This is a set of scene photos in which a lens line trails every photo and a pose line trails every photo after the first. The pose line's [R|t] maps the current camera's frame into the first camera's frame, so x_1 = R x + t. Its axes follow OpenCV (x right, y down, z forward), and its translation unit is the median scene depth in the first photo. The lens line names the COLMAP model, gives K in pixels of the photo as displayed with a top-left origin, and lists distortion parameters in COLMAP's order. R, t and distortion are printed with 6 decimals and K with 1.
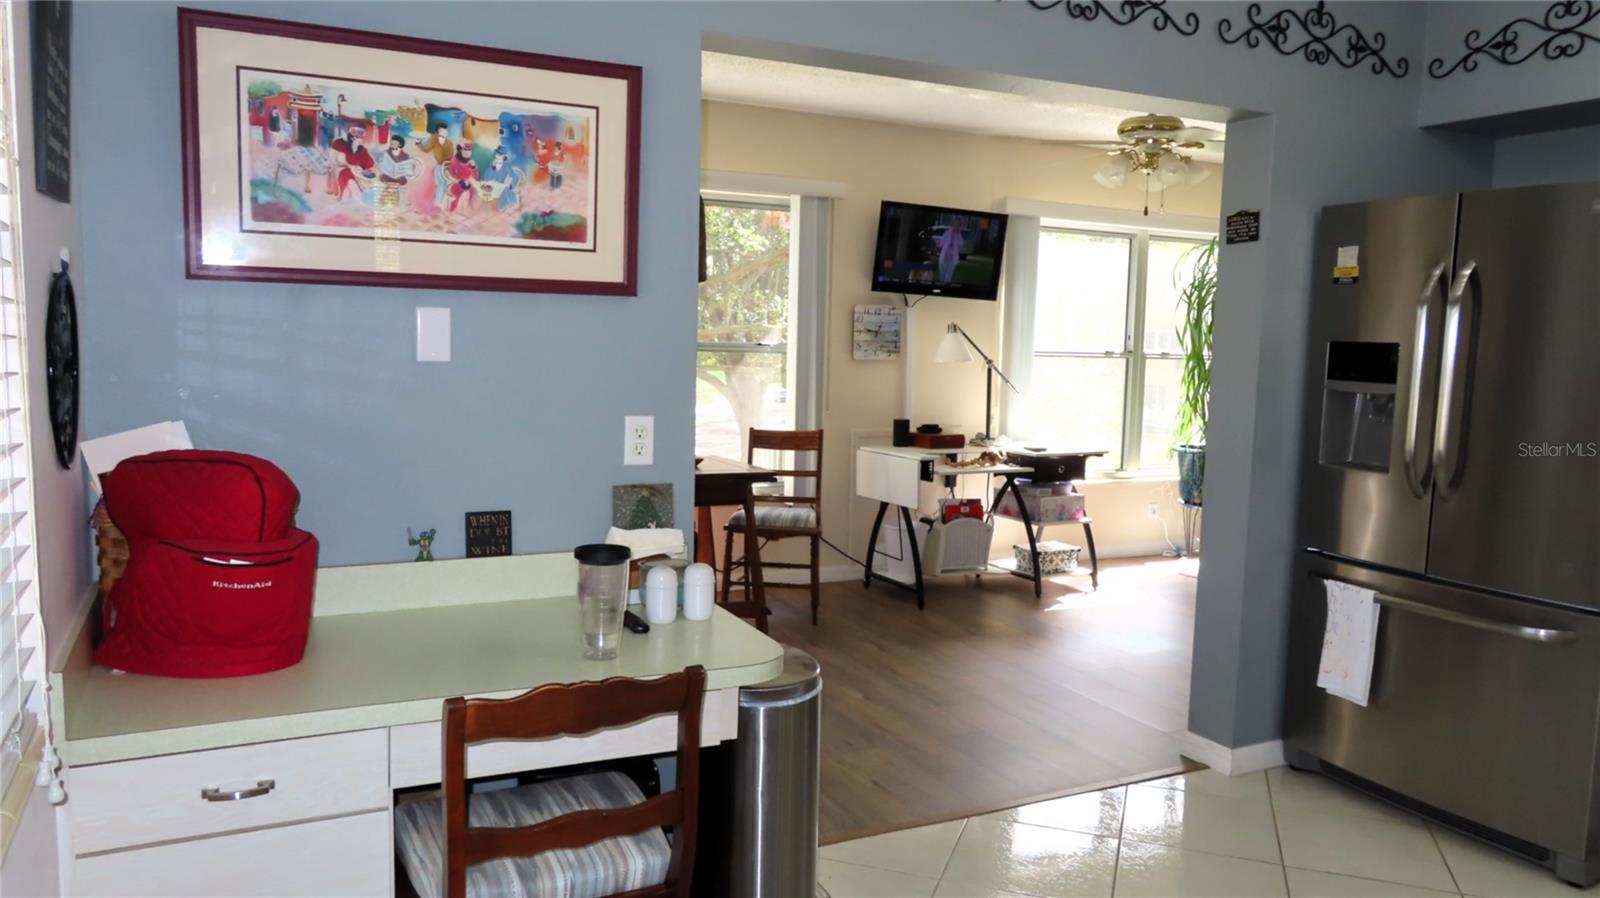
lens RADIAL K [[1144.5, 0, 800.0], [0, 1144.5, 449.0], [0, 0, 1]] dist [-0.007559, 0.004258]
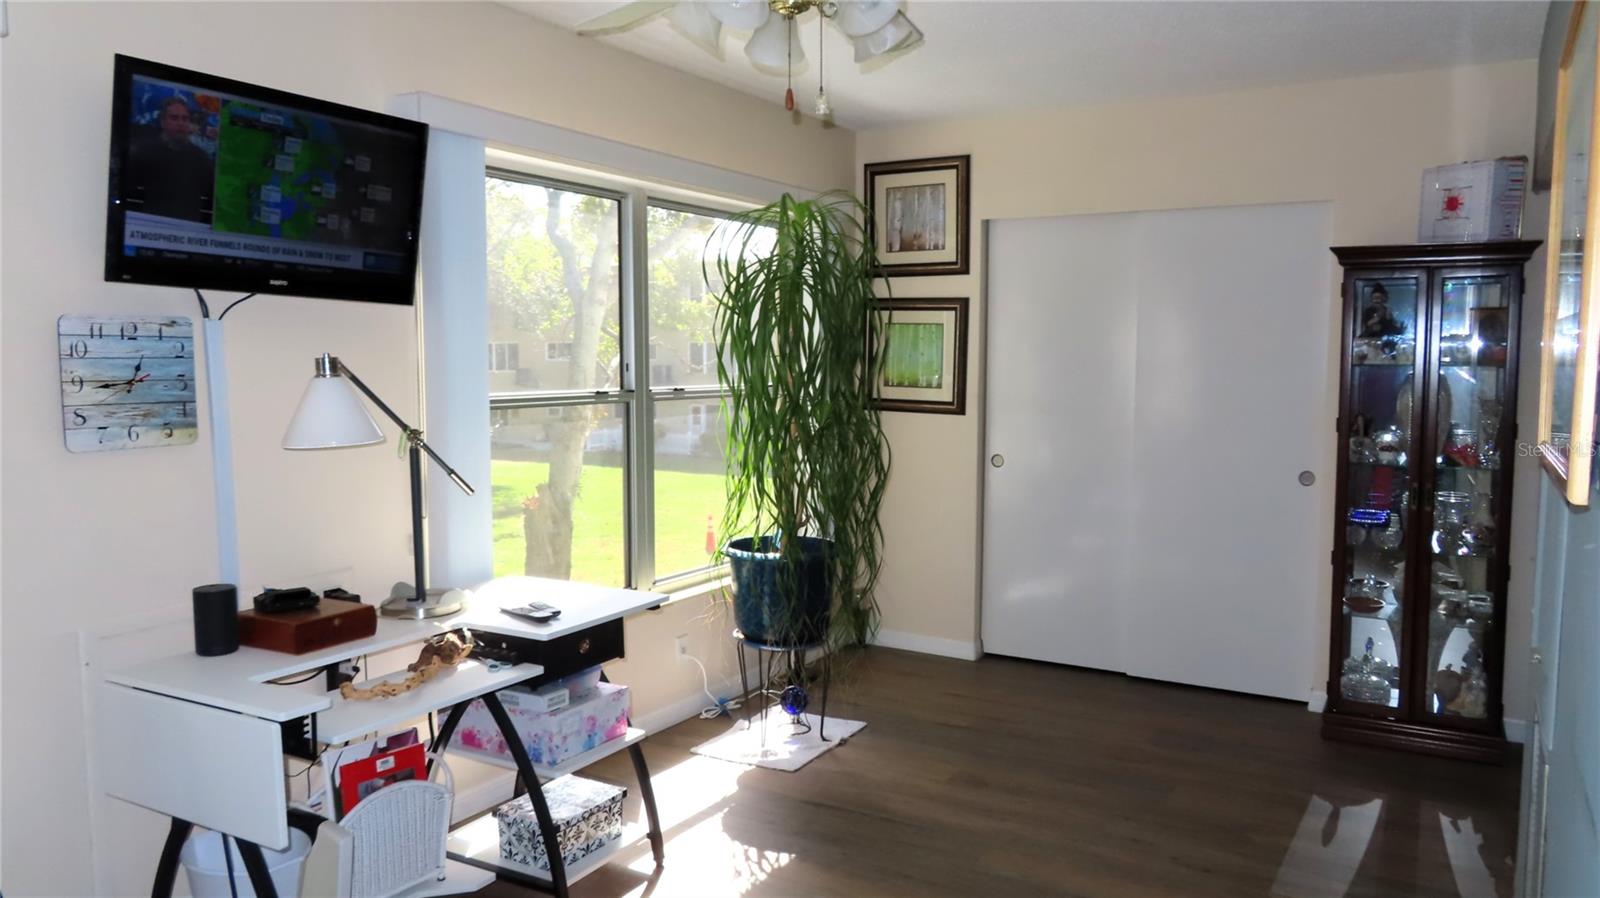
lens RADIAL K [[1144.5, 0, 800.0], [0, 1144.5, 449.0], [0, 0, 1]] dist [-0.007559, 0.004258]
pose [[0.838918, -0.070199, 0.539712, 0.045733], [0.074766, 0.997110, 0.013476, -0.065195], [-0.539098, 0.029047, 0.841742, 0.522813]]
